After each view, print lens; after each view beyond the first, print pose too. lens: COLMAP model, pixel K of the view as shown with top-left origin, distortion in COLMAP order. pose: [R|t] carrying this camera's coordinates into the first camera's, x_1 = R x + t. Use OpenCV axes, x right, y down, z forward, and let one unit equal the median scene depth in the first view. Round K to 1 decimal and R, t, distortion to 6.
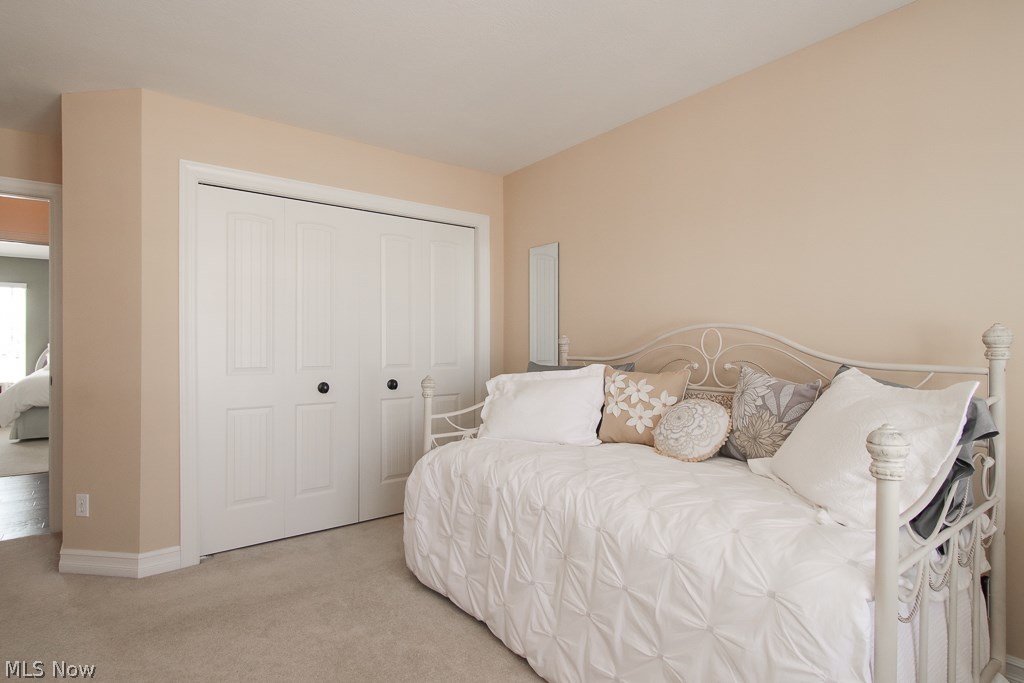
lens RADIAL K [[523.9, 0, 500.9], [0, 523.9, 344.1], [0, 0, 1]] dist [0.001049, -0.001144]
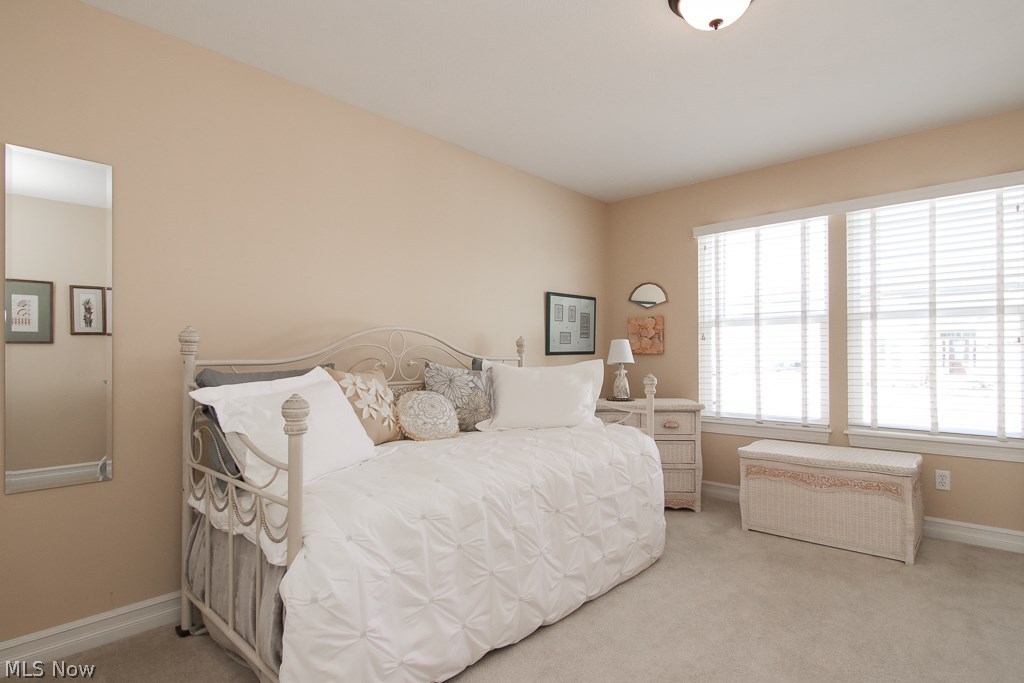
lens RADIAL K [[525.3, 0, 515.1], [0, 525.3, 362.9], [0, 0, 1]] dist [0.003030, -0.000737]
pose [[-0.188459, -0.013590, 0.981987, -0.959370], [0.006615, 0.999864, 0.015107, 0.031179], [-0.982059, 0.009343, -0.188344, 1.183141]]
